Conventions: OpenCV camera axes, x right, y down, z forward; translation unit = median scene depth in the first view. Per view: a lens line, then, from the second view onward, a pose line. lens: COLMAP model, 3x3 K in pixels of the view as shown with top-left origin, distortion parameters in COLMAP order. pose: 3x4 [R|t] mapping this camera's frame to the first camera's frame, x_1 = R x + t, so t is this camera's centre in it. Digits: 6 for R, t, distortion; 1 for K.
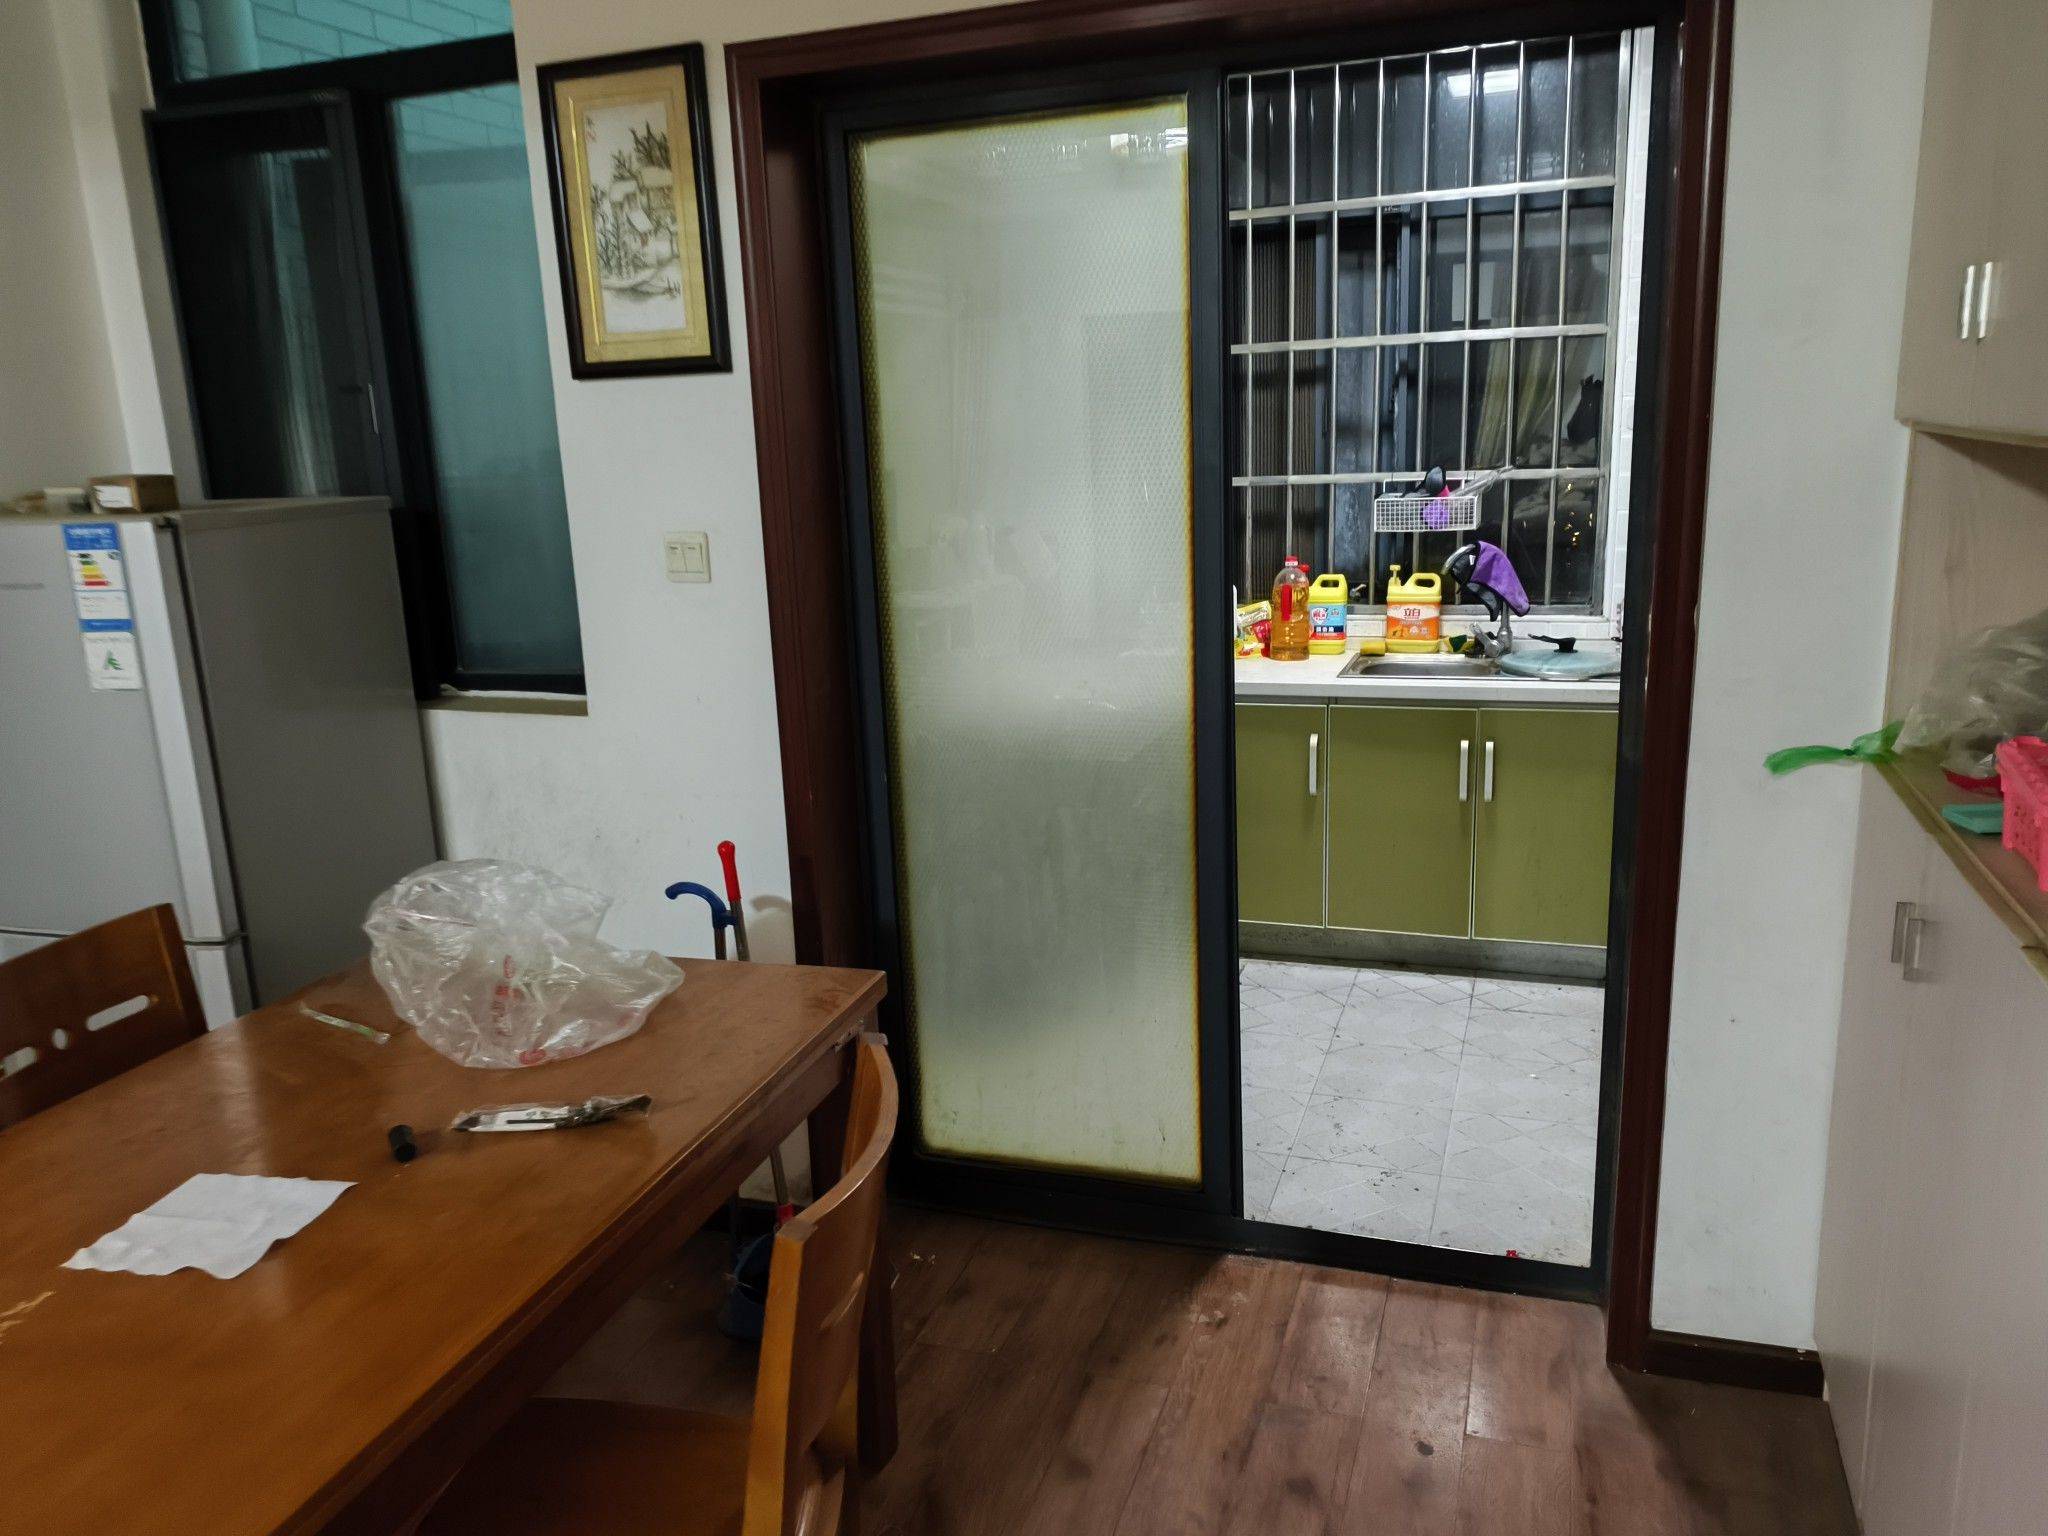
lens RADIAL K [[1468.4, 0, 1024.0], [0, 1468.4, 768.0], [0, 0, 1]] dist [0.000104, -0.004935]
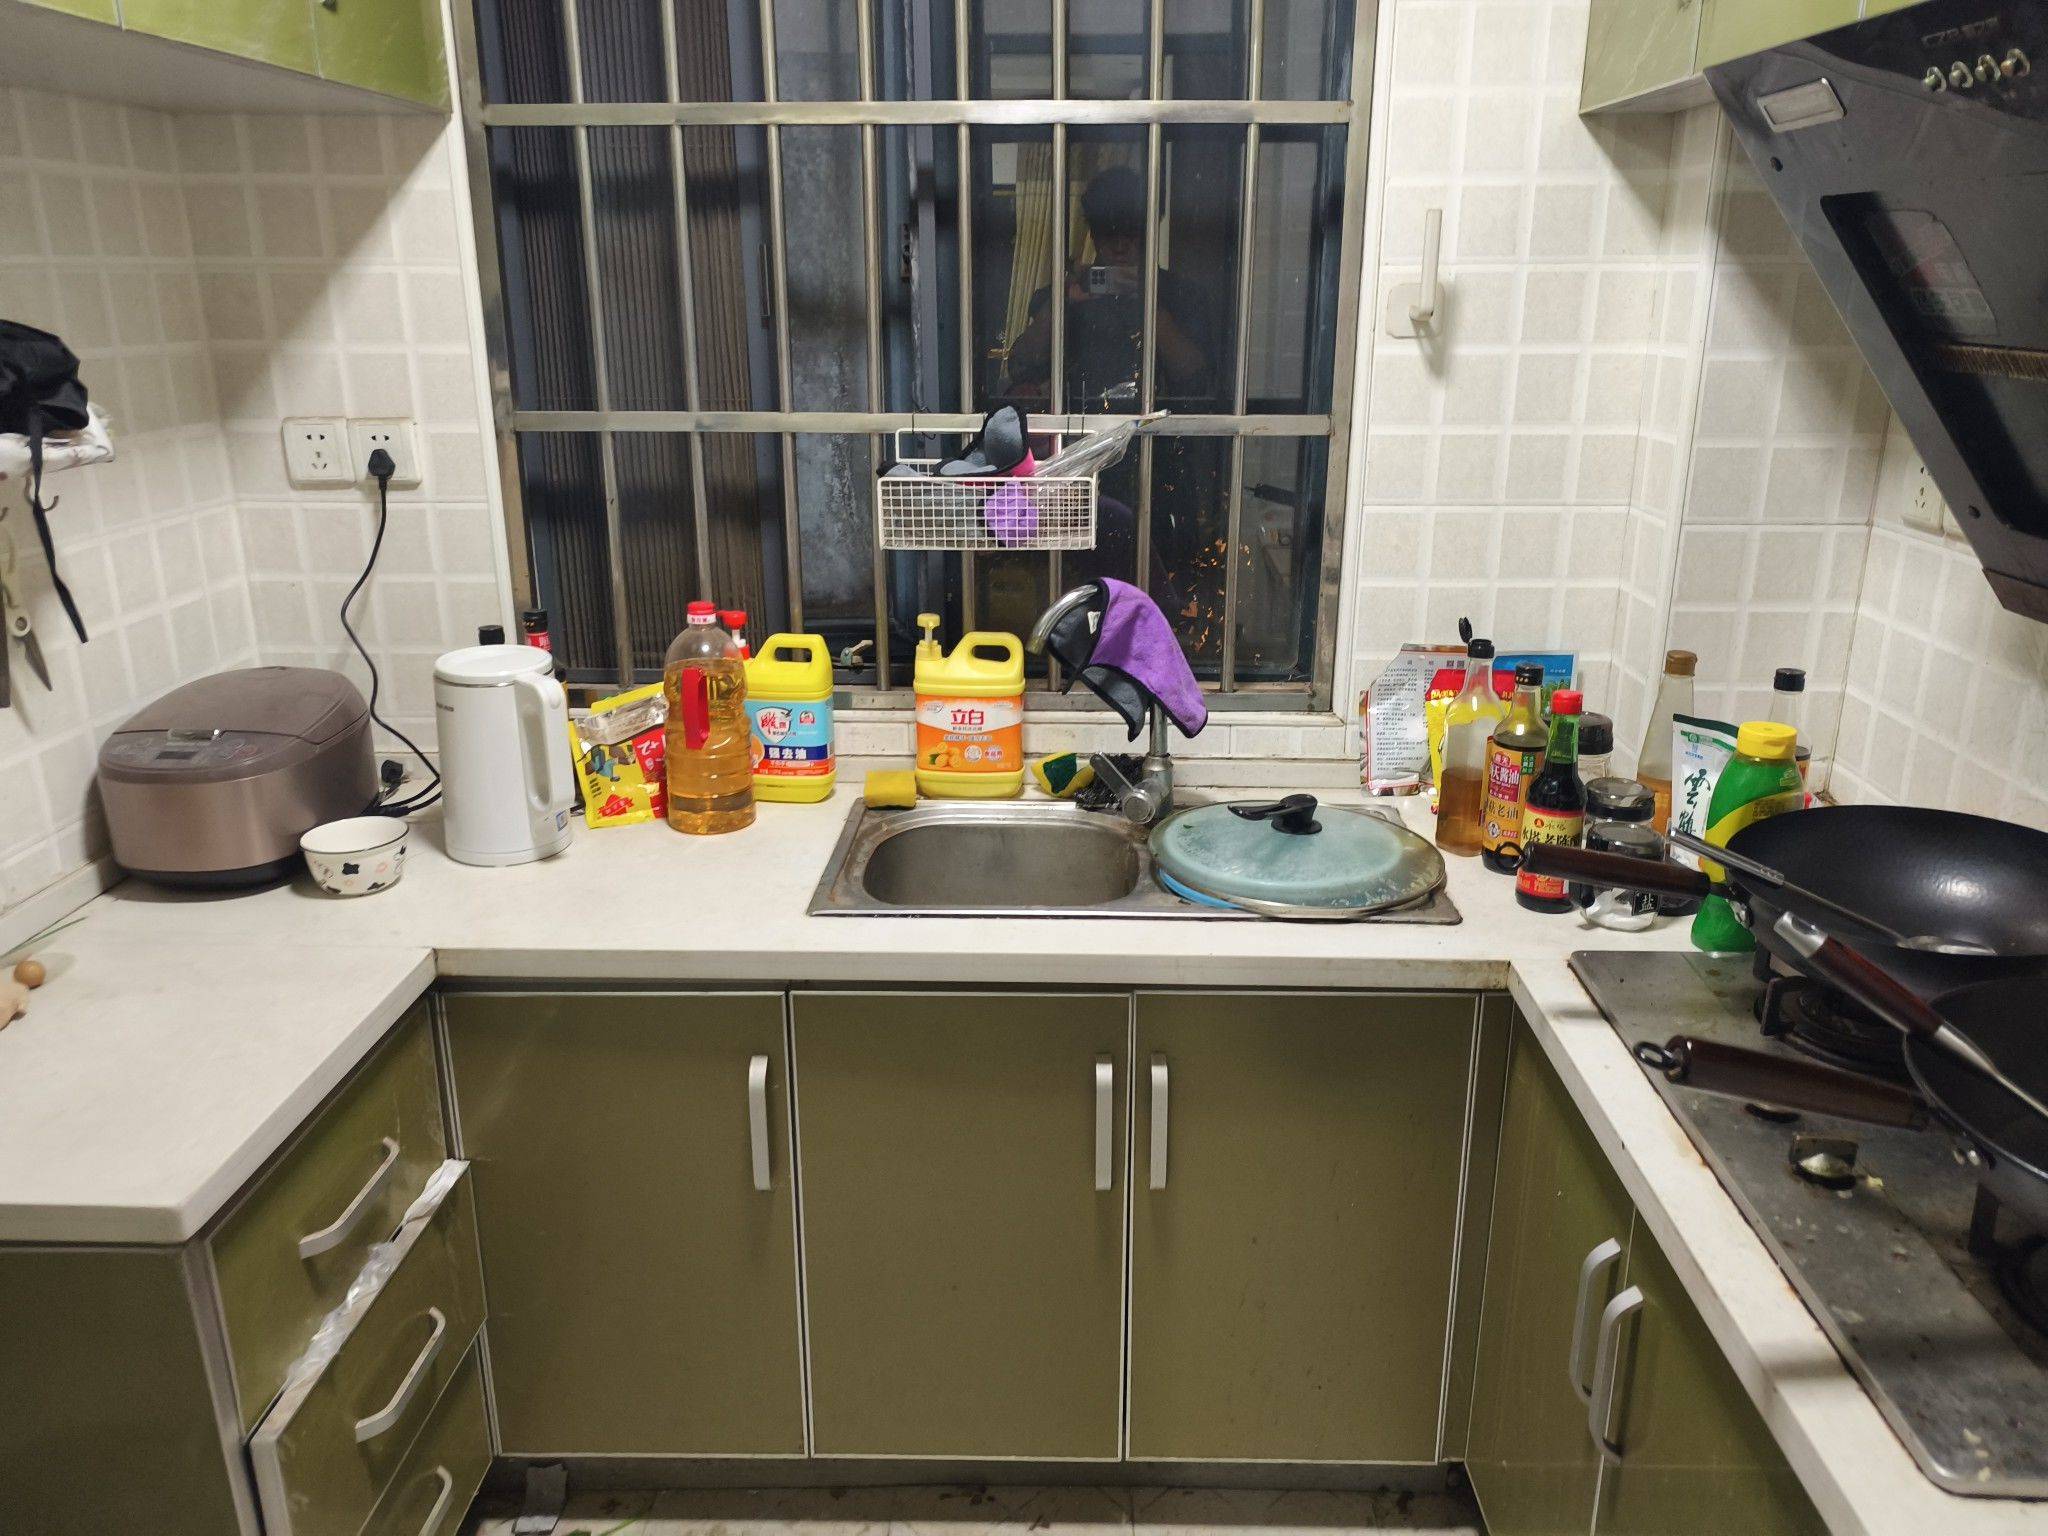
lens RADIAL K [[1531.3, 0, 1050.8], [0, 1531.3, 767.9], [0, 0, 1]] dist [0.065270, -0.002803]
pose [[0.946604, -0.059011, 0.316952, 0.131710], [0.036841, 0.996465, 0.075496, -0.125488], [-0.320287, -0.059788, 0.945432, 0.521601]]
